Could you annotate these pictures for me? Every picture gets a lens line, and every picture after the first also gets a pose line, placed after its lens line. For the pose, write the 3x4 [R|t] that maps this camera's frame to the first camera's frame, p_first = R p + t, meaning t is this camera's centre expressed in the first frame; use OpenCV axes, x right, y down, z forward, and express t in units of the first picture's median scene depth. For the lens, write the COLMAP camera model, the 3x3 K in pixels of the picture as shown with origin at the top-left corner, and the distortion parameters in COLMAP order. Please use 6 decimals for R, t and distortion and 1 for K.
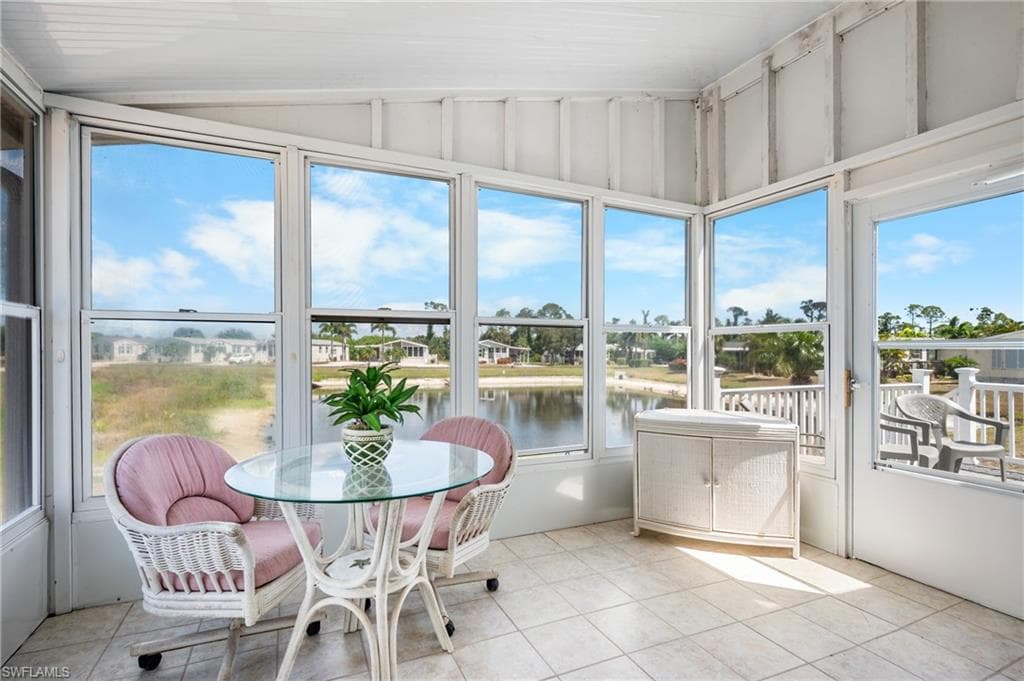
lens RADIAL K [[484.5, 0, 501.9], [0, 484.5, 353.5], [0, 0, 1]] dist [0.002780, -0.000834]
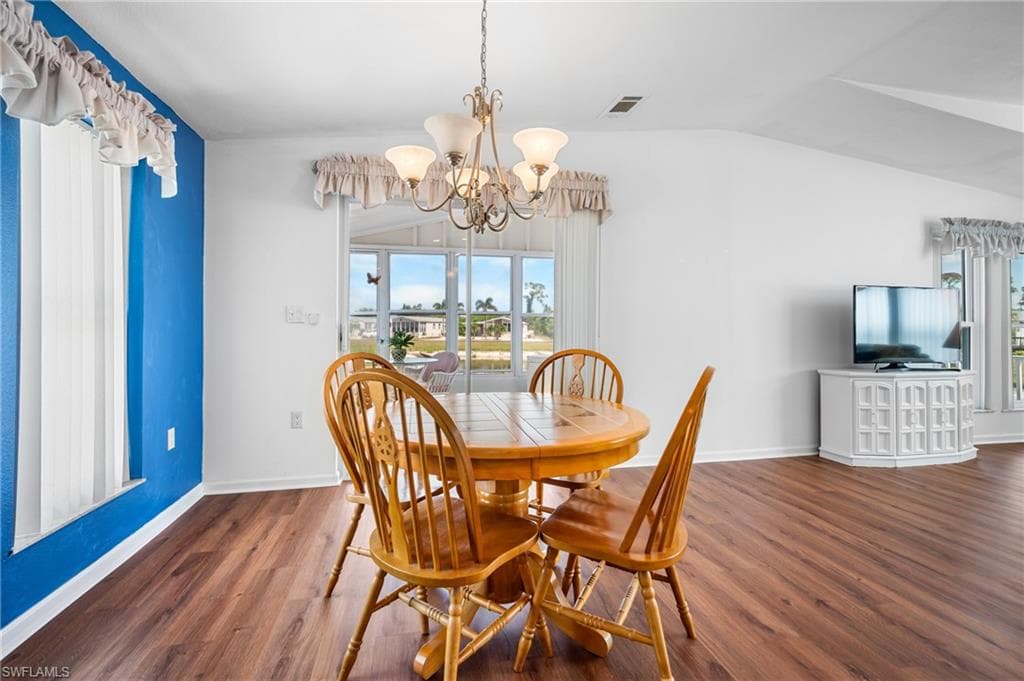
lens RADIAL K [[449.5, 0, 505.9], [0, 449.5, 324.8], [0, 0, 1]] dist [-0.000637, -0.001273]
pose [[0.979392, -0.003615, -0.201938, 0.630248], [0.001600, 0.999947, -0.010141, 0.010675], [0.201964, 0.009609, 0.979346, -1.108296]]
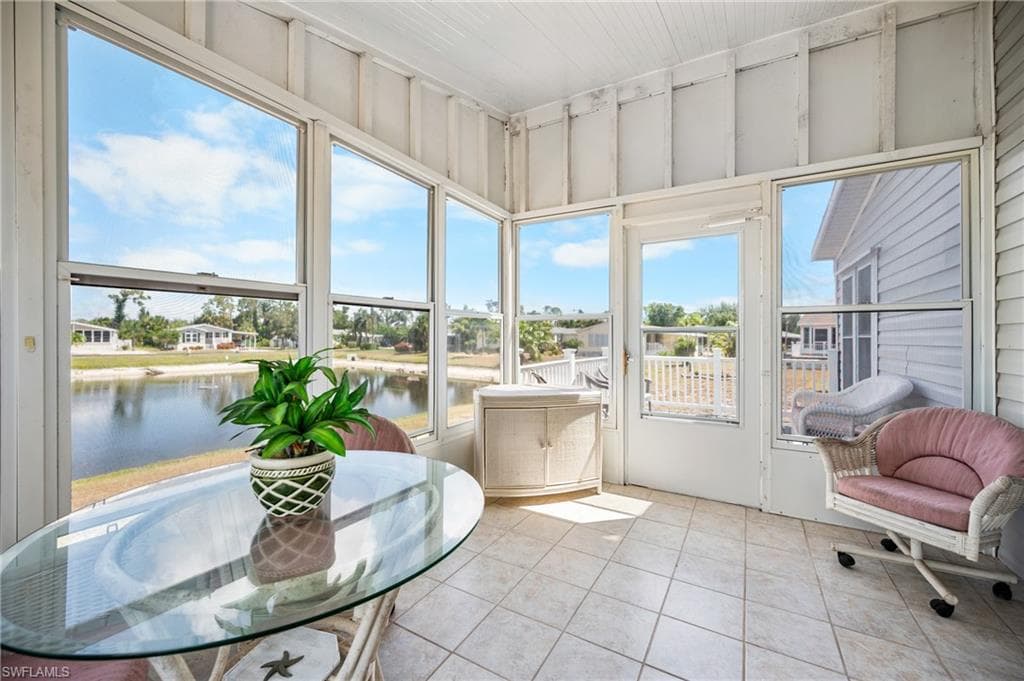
lens RADIAL K [[408.4, 0, 512.3], [0, 408.4, 336.8], [0, 0, 1]] dist [-0.002013, 0.001467]
pose [[0.813323, -0.000583, 0.581812, -0.212885], [0.002314, 0.999995, -0.002234, 0.002243], [-0.581807, 0.003163, 0.813320, 0.233904]]
